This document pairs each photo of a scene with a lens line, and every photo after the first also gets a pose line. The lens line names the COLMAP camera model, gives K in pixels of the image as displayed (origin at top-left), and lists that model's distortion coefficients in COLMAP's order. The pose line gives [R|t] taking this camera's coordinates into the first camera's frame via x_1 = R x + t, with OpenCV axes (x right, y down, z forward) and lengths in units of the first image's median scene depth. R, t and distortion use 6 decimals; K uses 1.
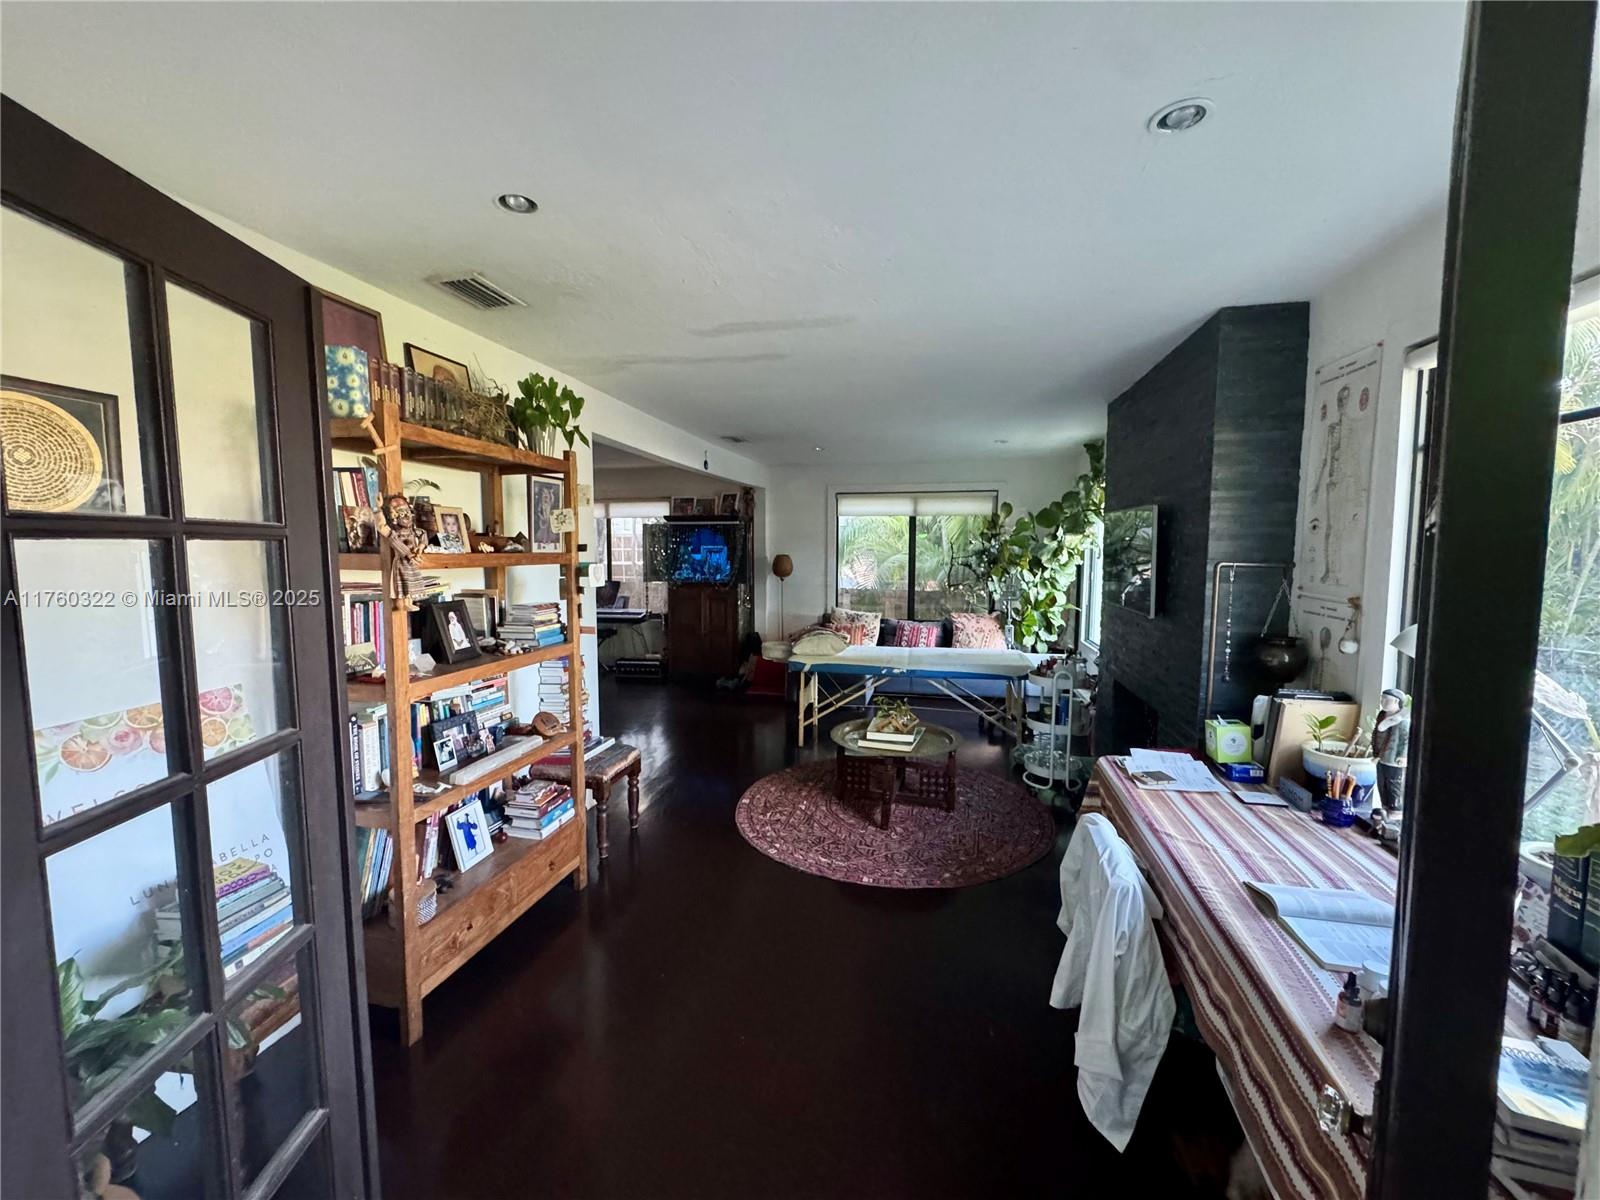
lens RADIAL K [[635.2, 0, 800.4], [0, 635.2, 598.7], [0, 0, 1]] dist [-0.002337, 0.000086]
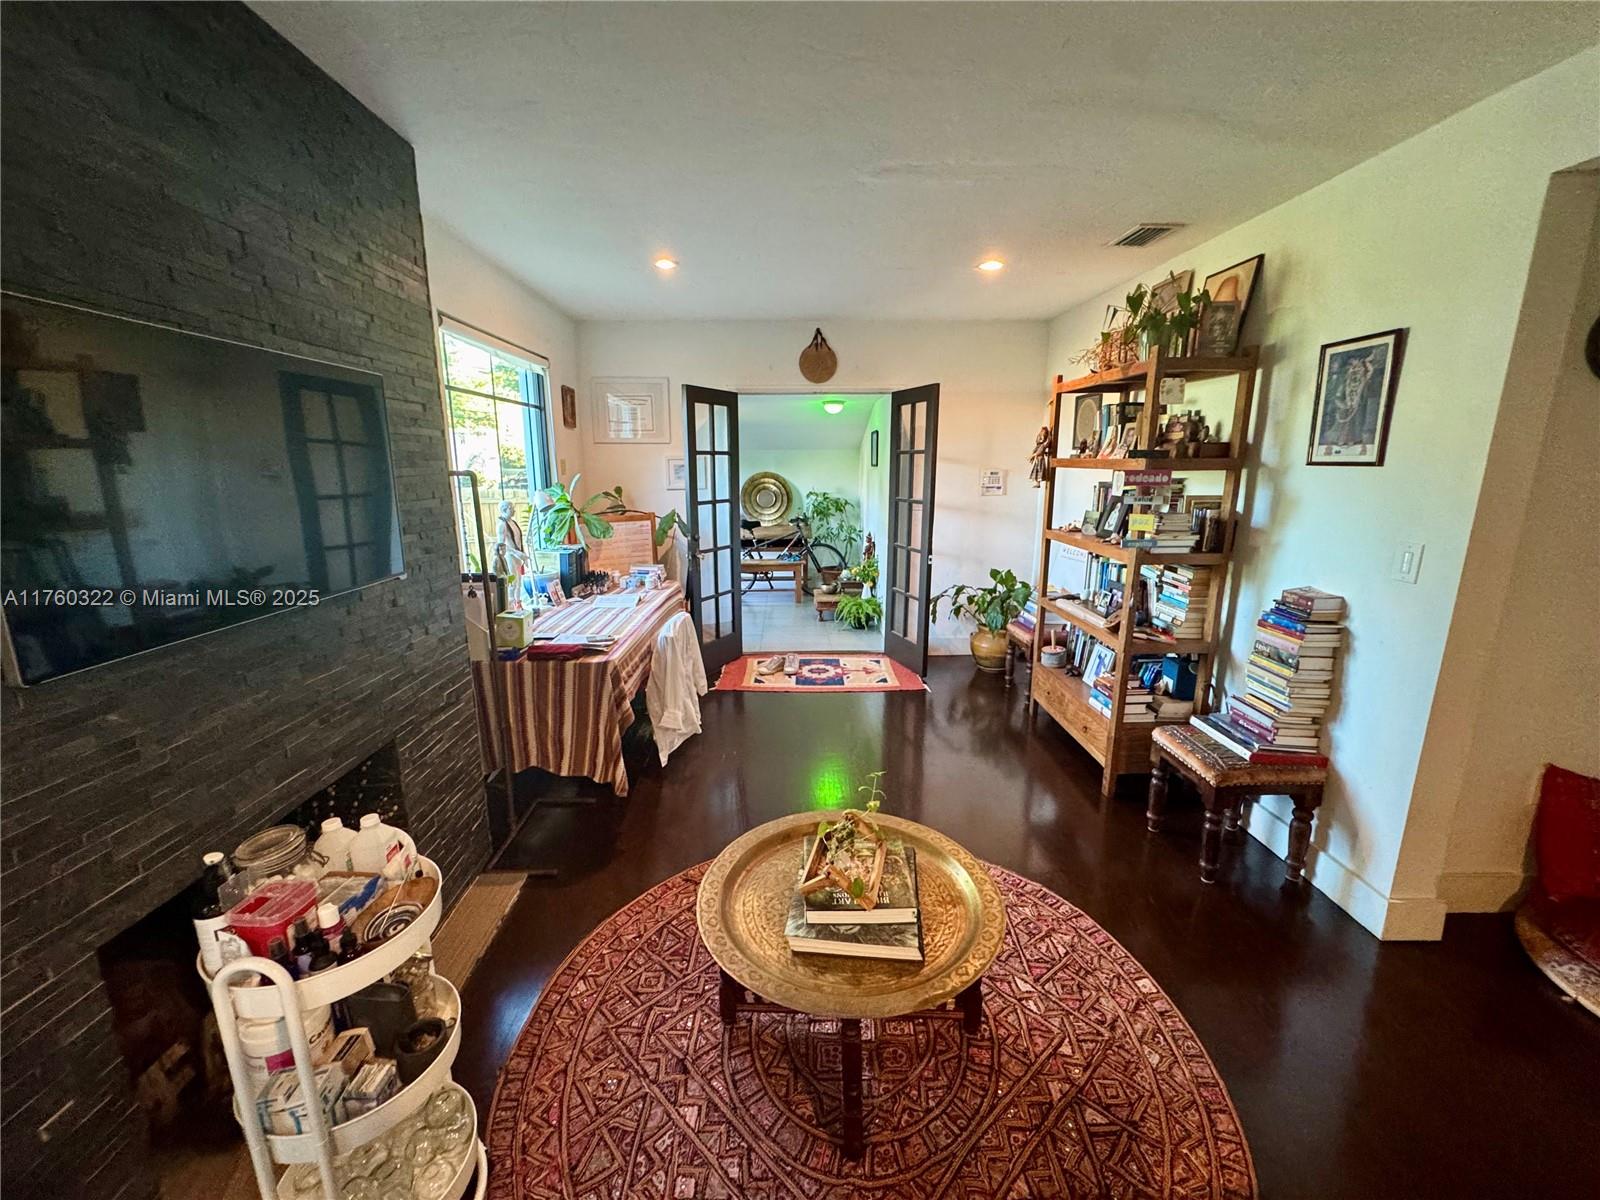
lens RADIAL K [[636.2, 0, 798.6], [0, 636.2, 597.8], [0, 0, 1]] dist [-0.002961, 0.000672]
pose [[-0.969667, 0.052583, -0.238705, 0.309261], [-0.018957, 0.957466, 0.287923, -0.113066], [0.243692, 0.283715, -0.927427, 1.491030]]
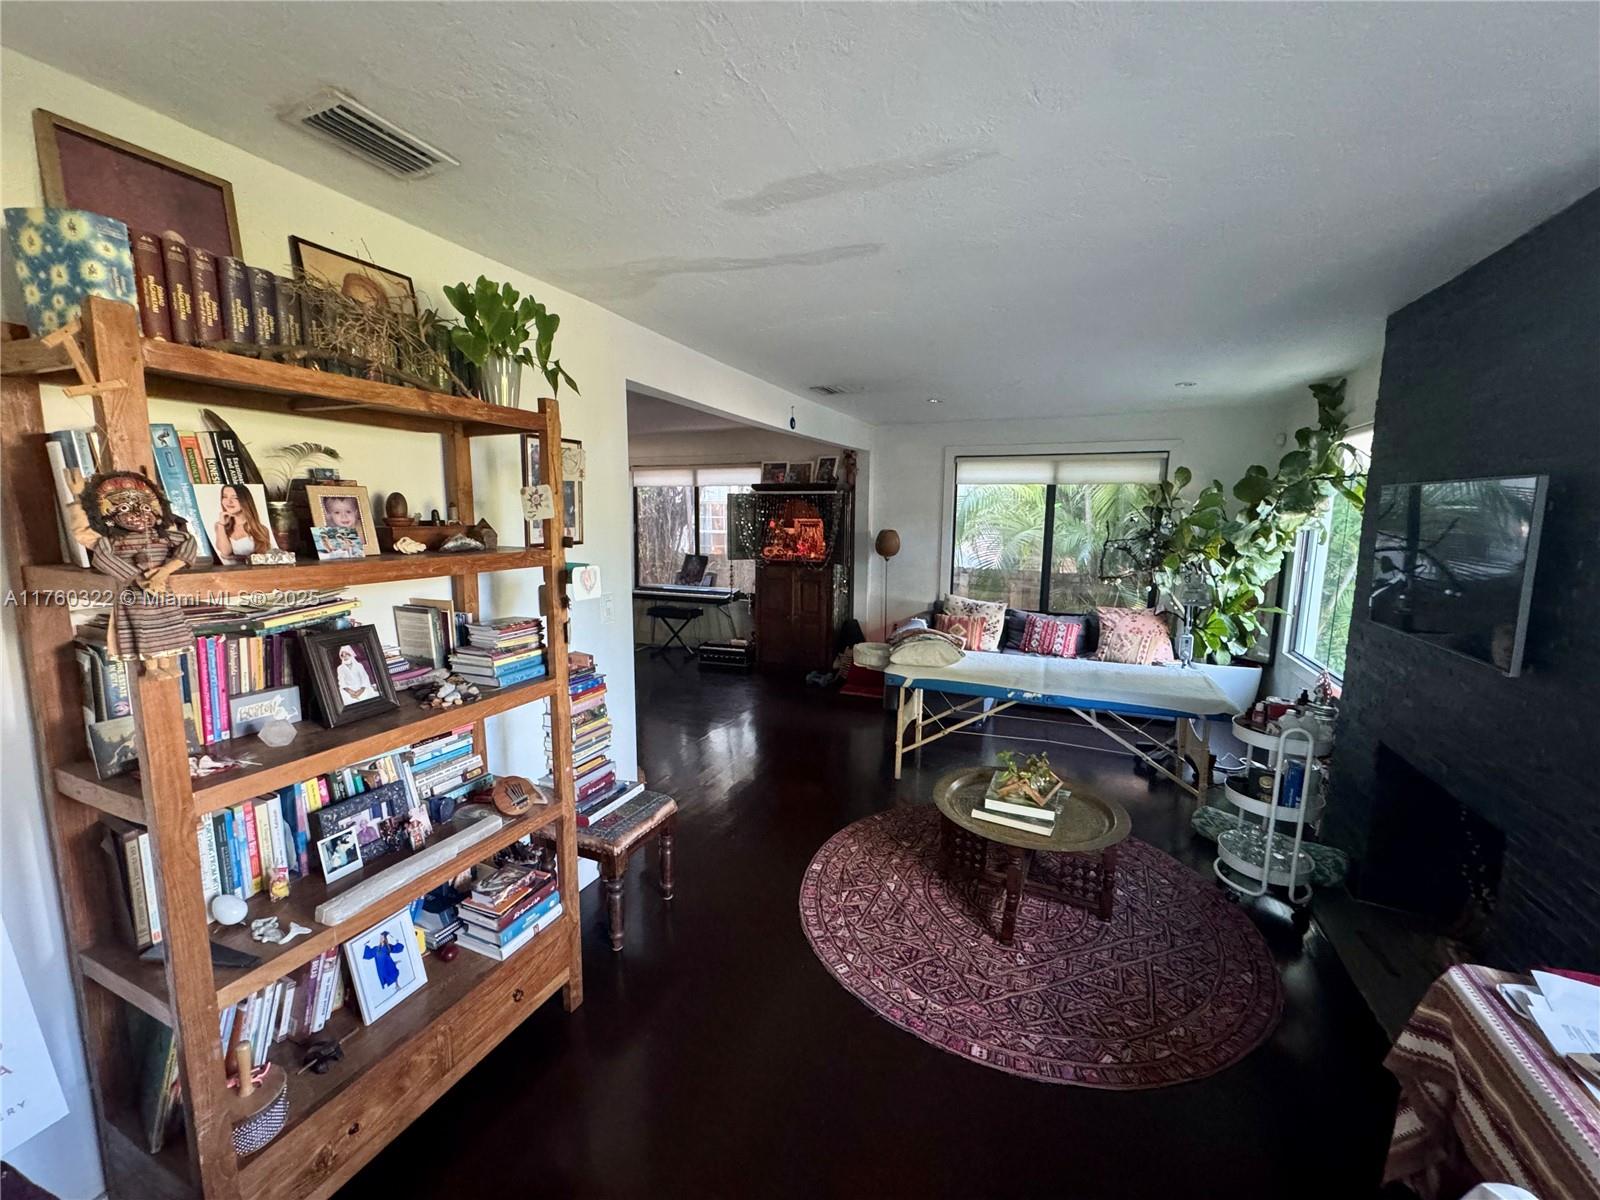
lens RADIAL K [[636.2, 0, 798.6], [0, 636.2, 597.8], [0, 0, 1]] dist [-0.002961, 0.000672]
pose [[0.983169, 0.031579, -0.179950, 0.022419], [-0.021799, 0.998189, 0.056069, -0.053110], [0.181395, -0.051202, 0.982077, 0.303452]]
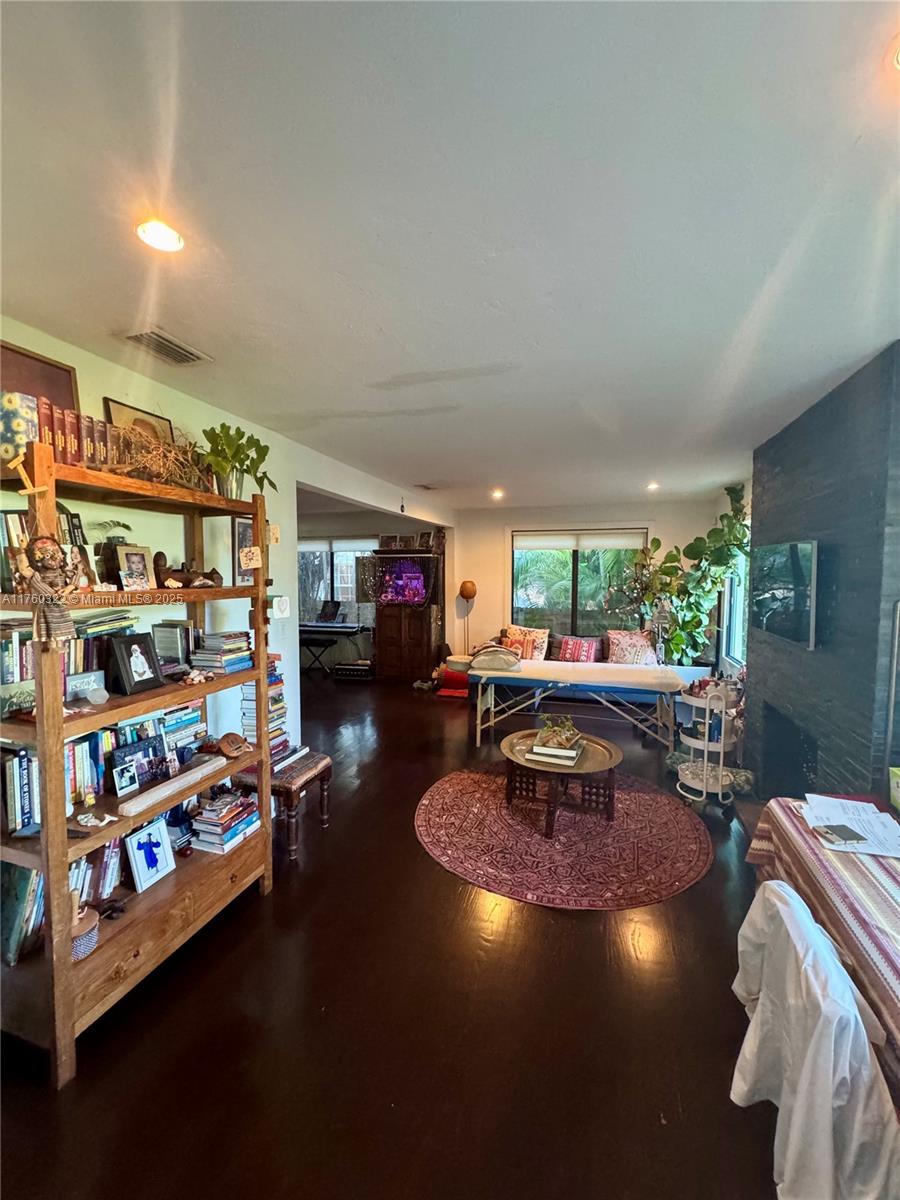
lens RADIAL K [[476.4, 0, 452.0], [0, 476.4, 598.7], [0, 0, 1]] dist [-0.002337, 0.000086]
pose [[0.996918, 0.004230, -0.078340, 0.030117], [-0.006148, 0.999687, -0.024252, -0.028016], [0.078213, 0.024659, 0.996632, 0.168960]]
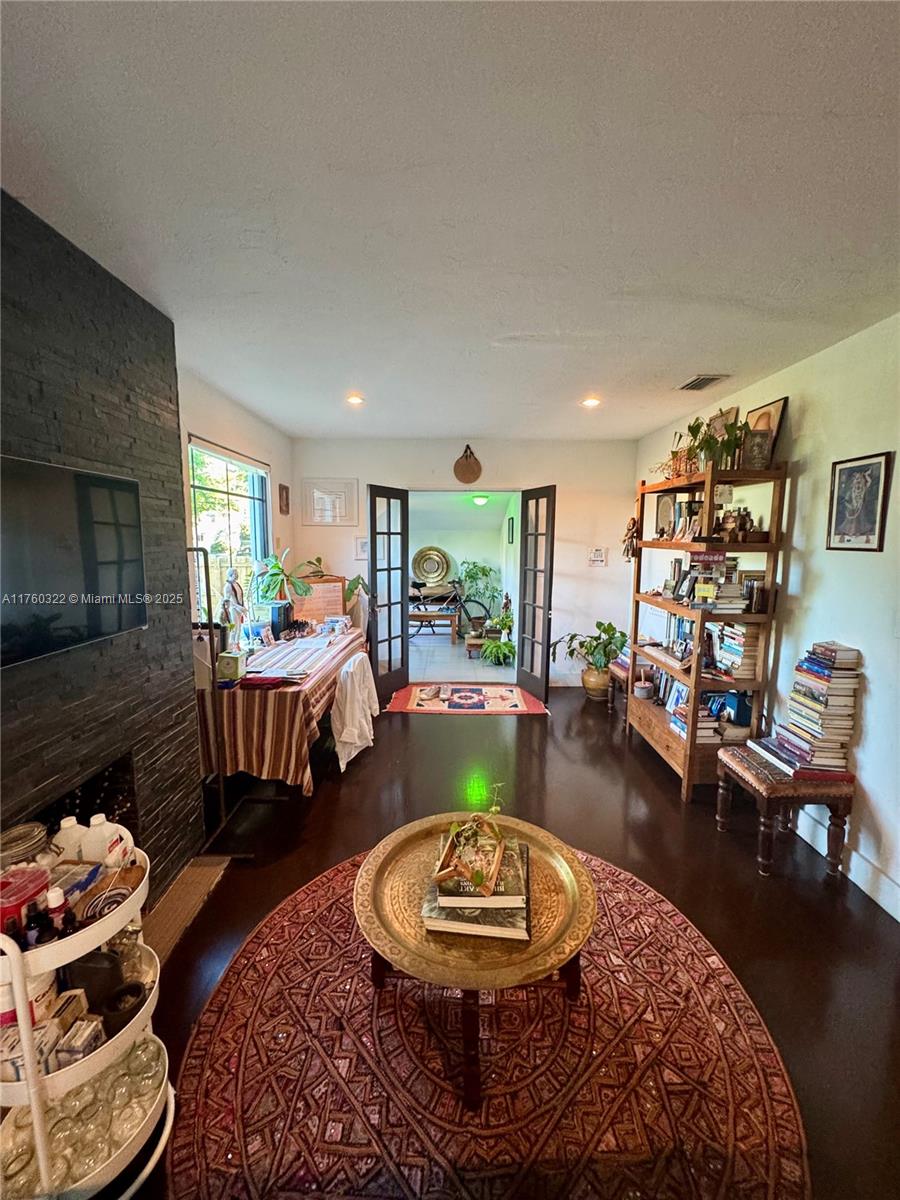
lens RADIAL K [[477.2, 0, 453.1], [0, 477.2, 598.5], [0, 0, 1]] dist [-0.002961, 0.000672]
pose [[-0.973439, 0.022069, -0.227879, 0.286393], [-0.026766, 0.977547, 0.209011, -0.123389], [0.227375, 0.209559, -0.950992, 1.492414]]
